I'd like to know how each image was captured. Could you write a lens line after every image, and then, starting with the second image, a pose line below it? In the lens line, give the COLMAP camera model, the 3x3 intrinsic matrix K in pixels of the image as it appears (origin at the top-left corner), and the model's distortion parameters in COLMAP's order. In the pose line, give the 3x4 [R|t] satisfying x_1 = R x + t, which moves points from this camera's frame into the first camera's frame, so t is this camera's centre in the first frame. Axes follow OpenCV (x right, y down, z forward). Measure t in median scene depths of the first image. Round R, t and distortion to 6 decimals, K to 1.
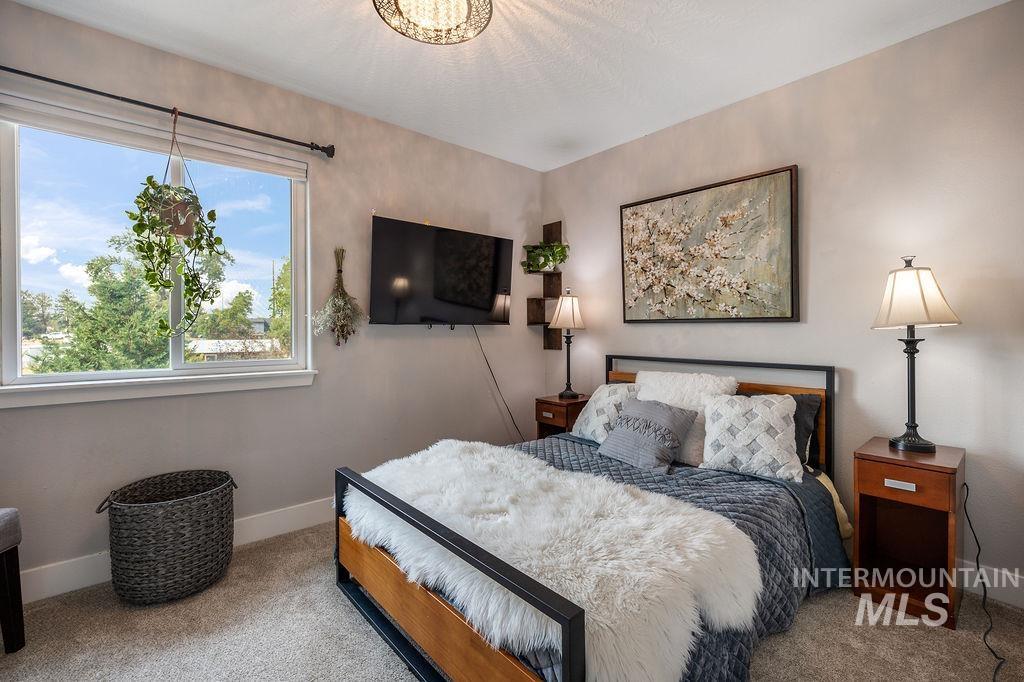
lens RADIAL K [[457.9, 0, 510.2], [0, 457.9, 338.9], [0, 0, 1]] dist [0.004583, -0.001055]
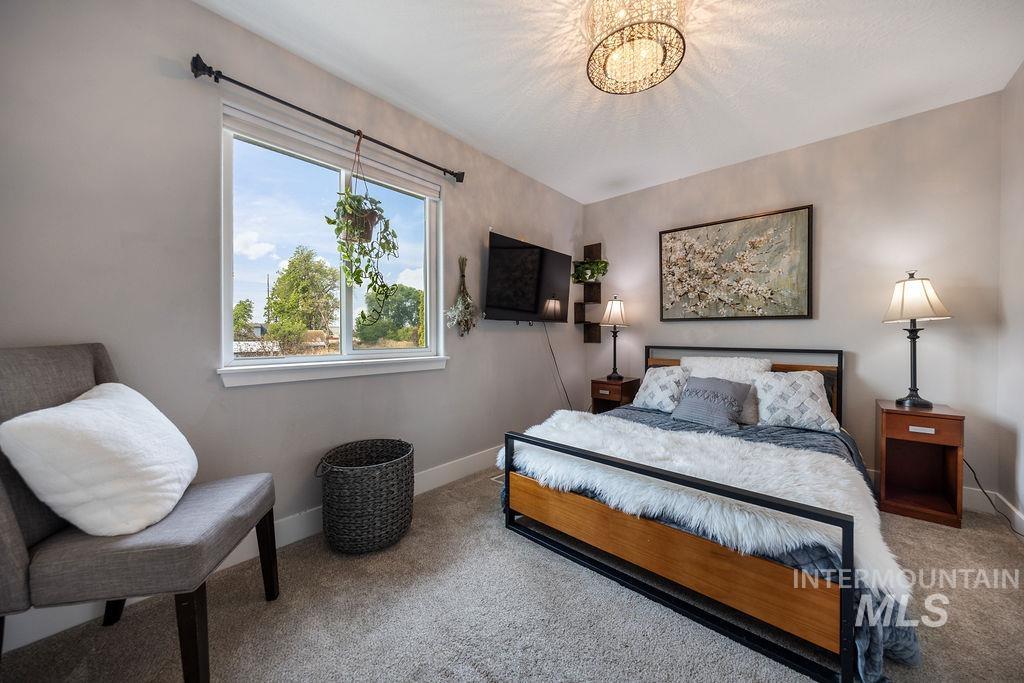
lens RADIAL K [[362.9, 0, 512.0], [0, 362.9, 341.5], [0, 0, 1]] dist [0.004892, -0.000193]
pose [[0.992025, -0.000806, 0.126036, -0.367336], [0.000911, 0.999999, -0.000772, 0.028724], [-0.126036, 0.000880, 0.992025, 0.024170]]
